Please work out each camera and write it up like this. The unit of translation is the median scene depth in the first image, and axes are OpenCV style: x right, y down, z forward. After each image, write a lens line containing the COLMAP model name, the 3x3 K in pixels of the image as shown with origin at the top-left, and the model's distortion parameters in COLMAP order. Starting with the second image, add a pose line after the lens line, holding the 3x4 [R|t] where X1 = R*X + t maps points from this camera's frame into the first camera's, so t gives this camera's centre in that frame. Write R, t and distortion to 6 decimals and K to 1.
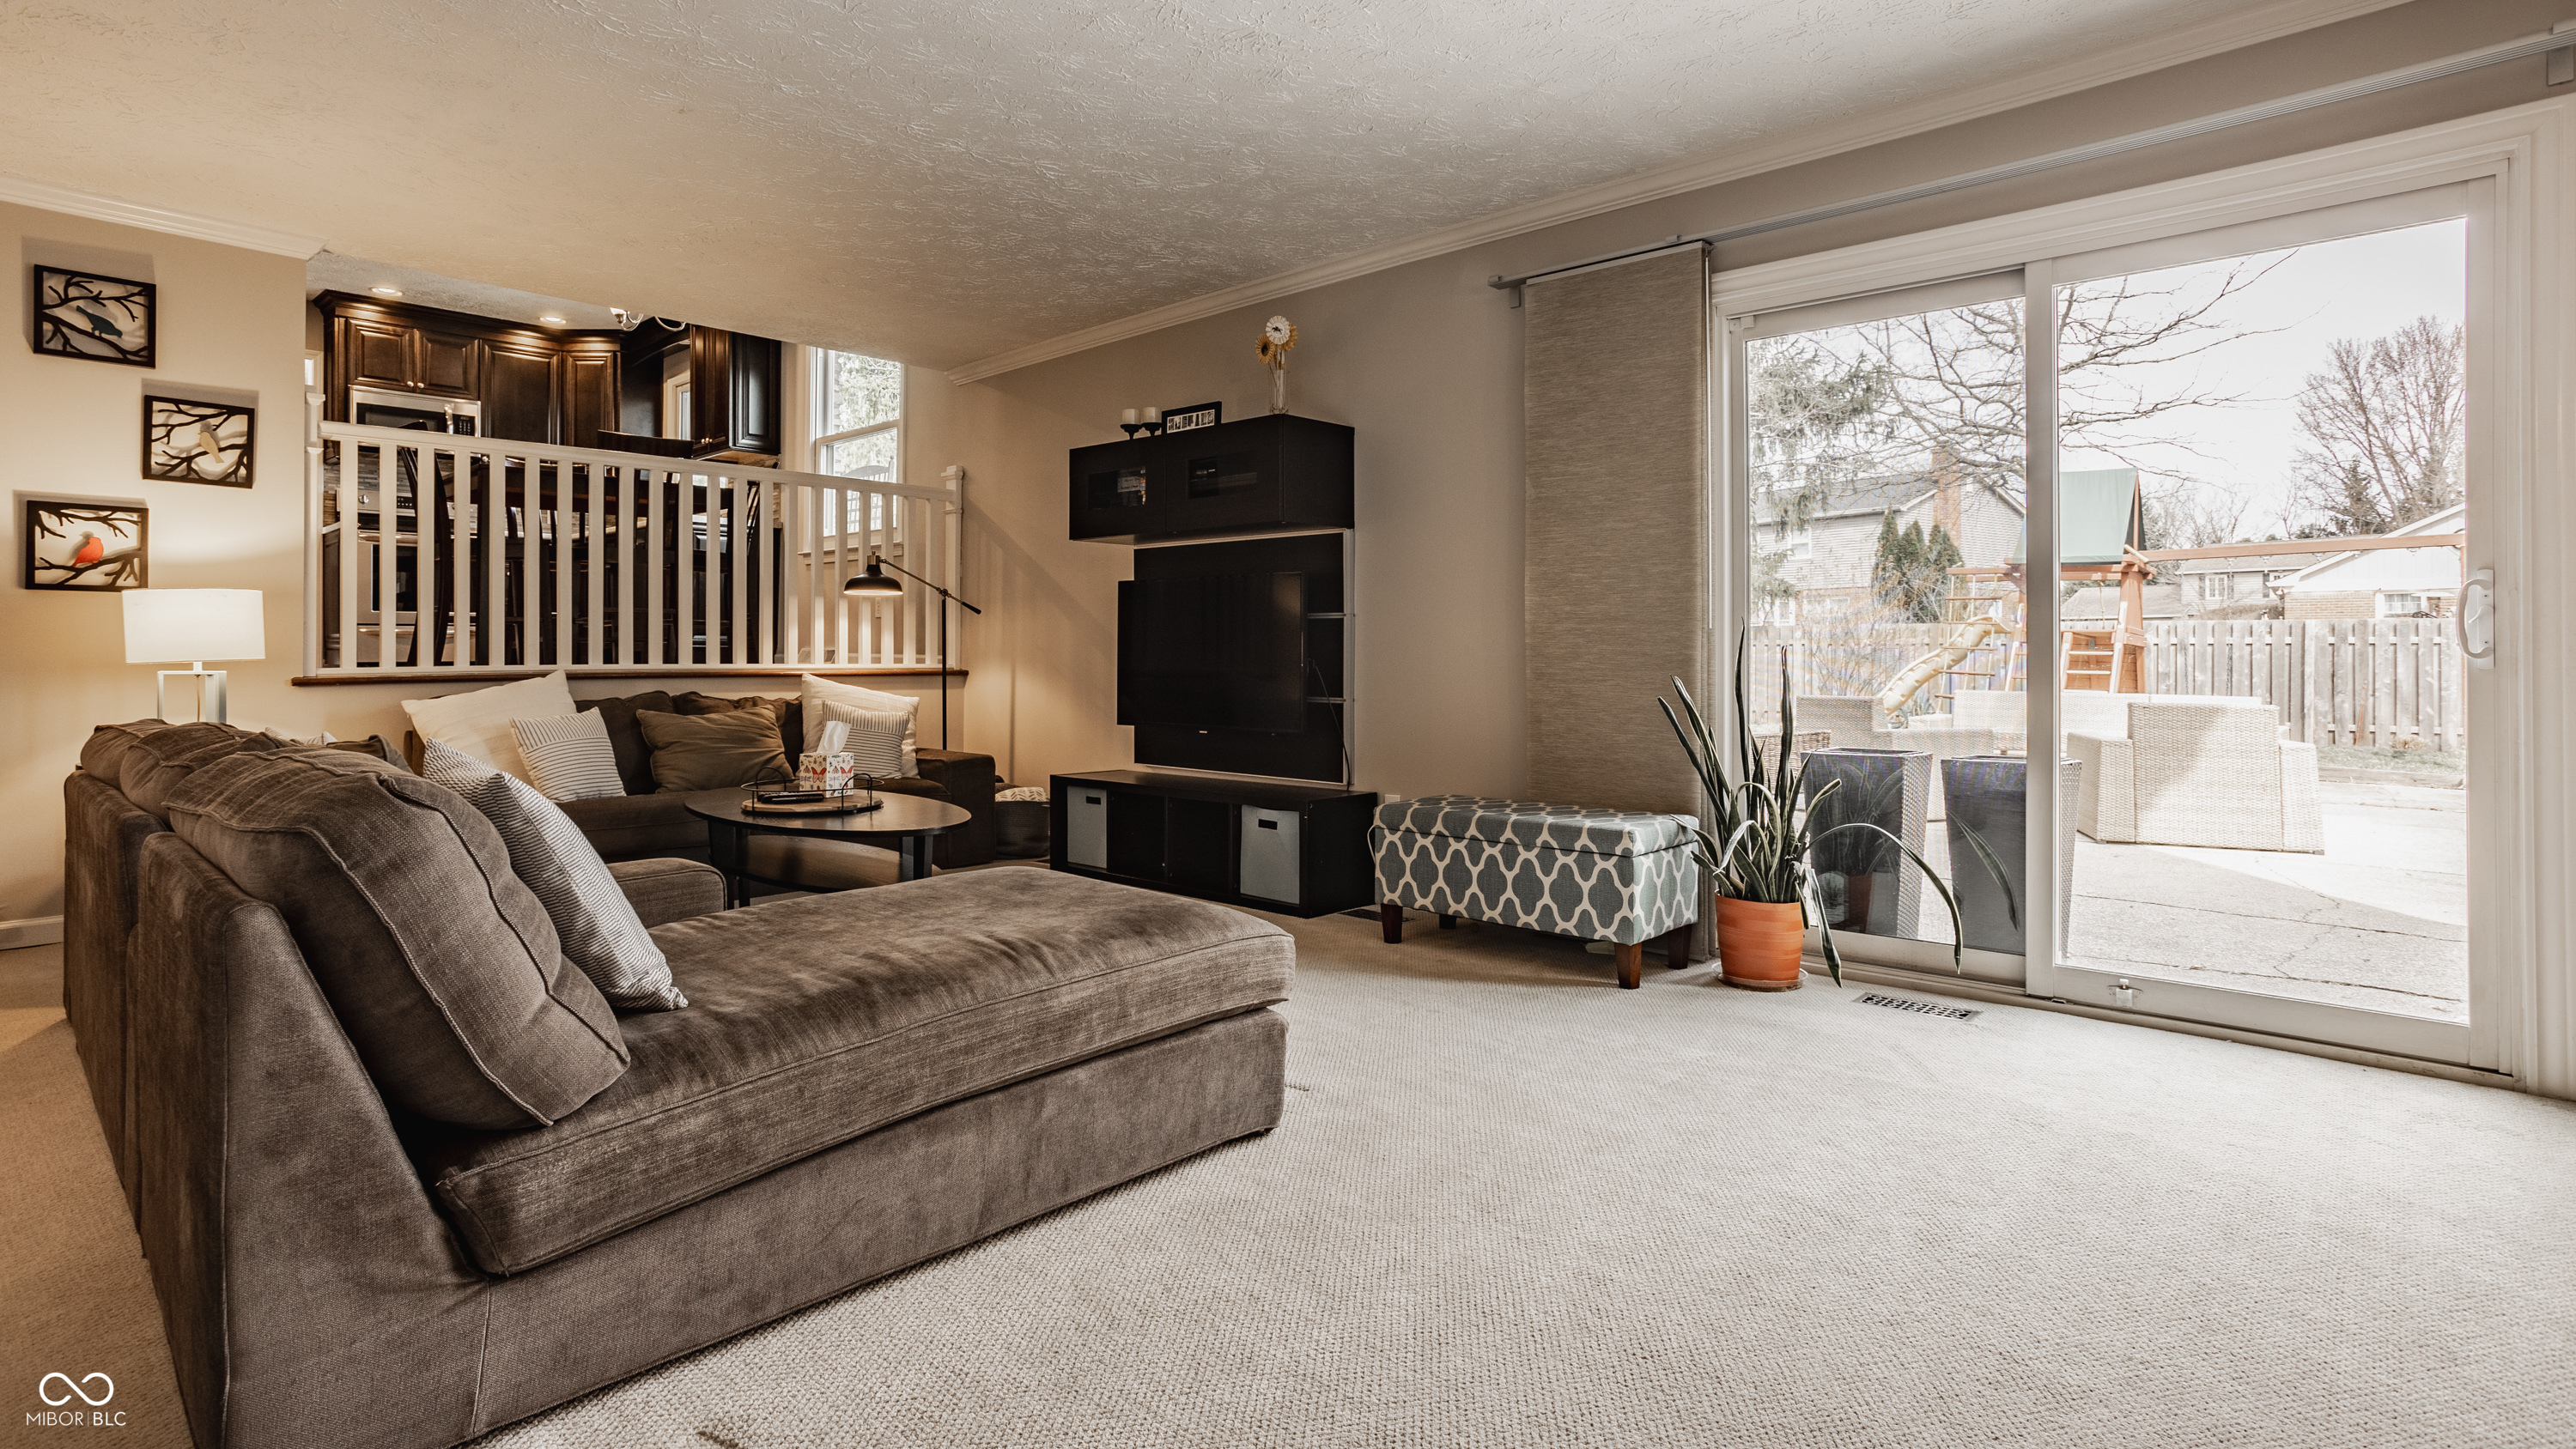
lens RADIAL K [[1262.3, 0, 1284.9], [0, 1262.3, 652.7], [0, 0, 1]] dist [-0.052204, 0.035608]
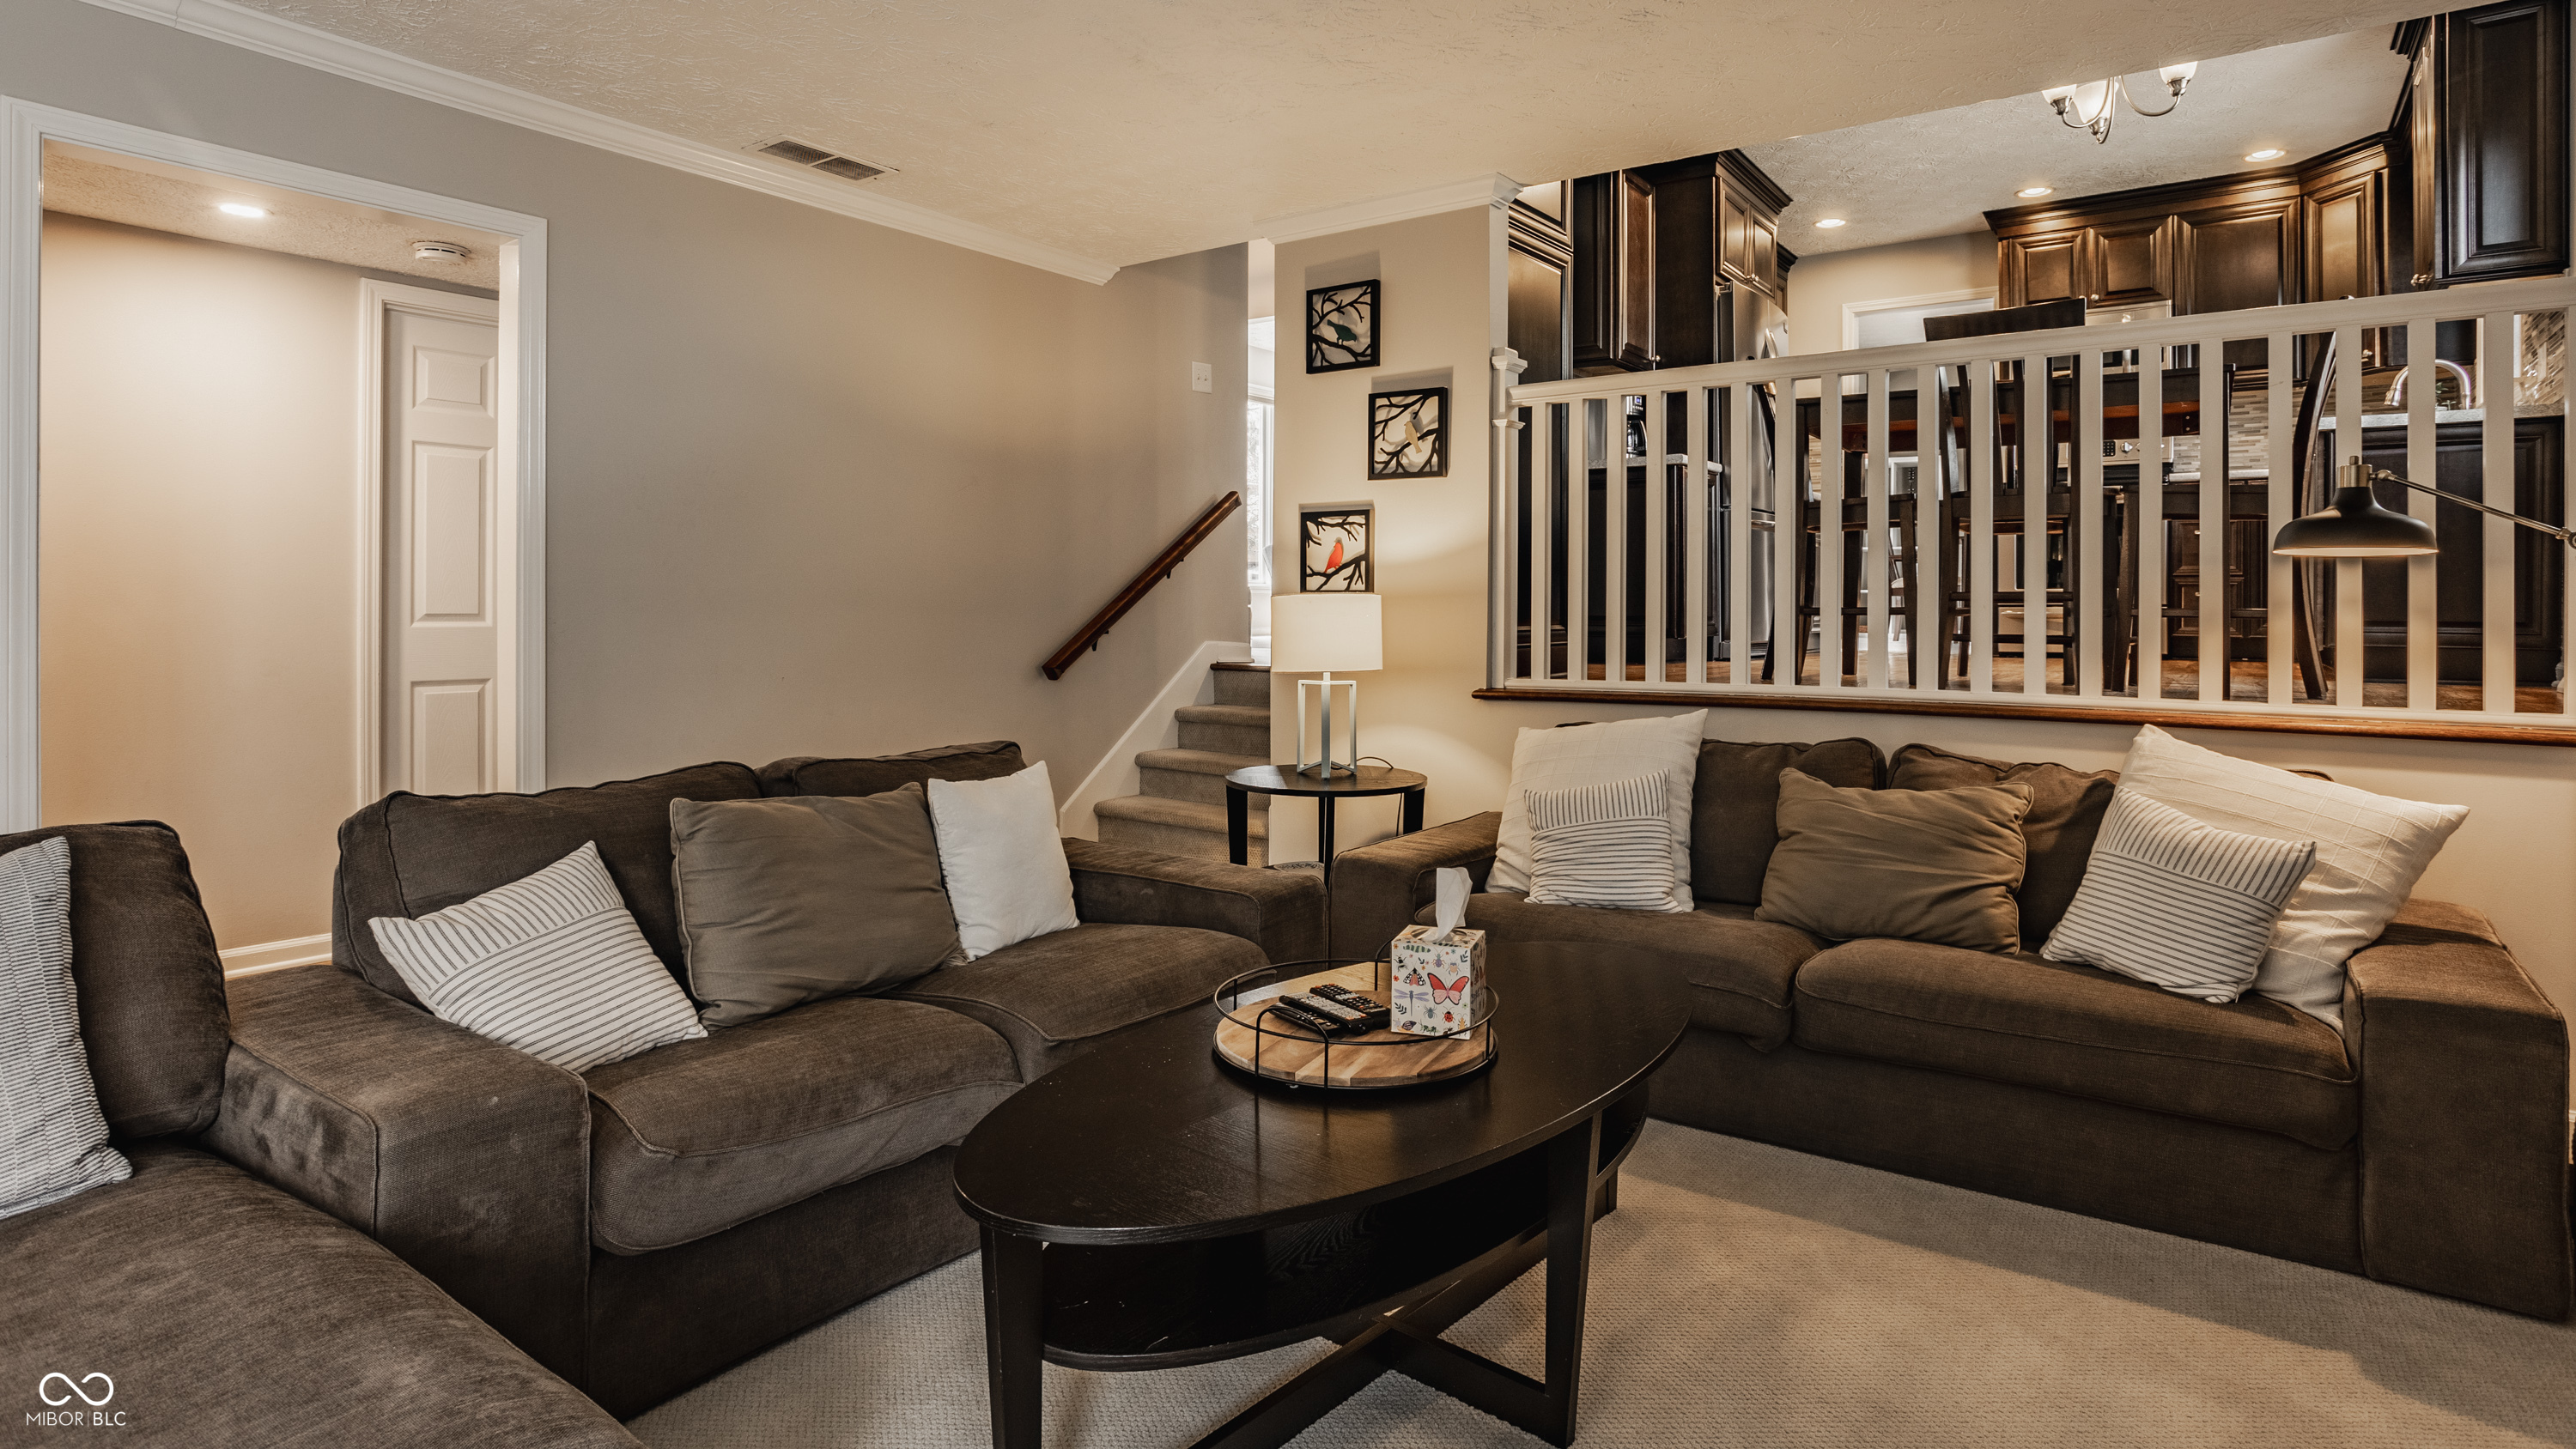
lens RADIAL K [[1310.9, 0, 1338.4], [0, 1310.9, 610.5], [0, 0, 1]] dist [-0.058777, 0.040175]
pose [[0.118221, 0.003858, -0.992980, 0.102147], [-0.001478, 0.999992, 0.003709, -0.039066], [0.992986, 0.001029, 0.118225, 0.822552]]
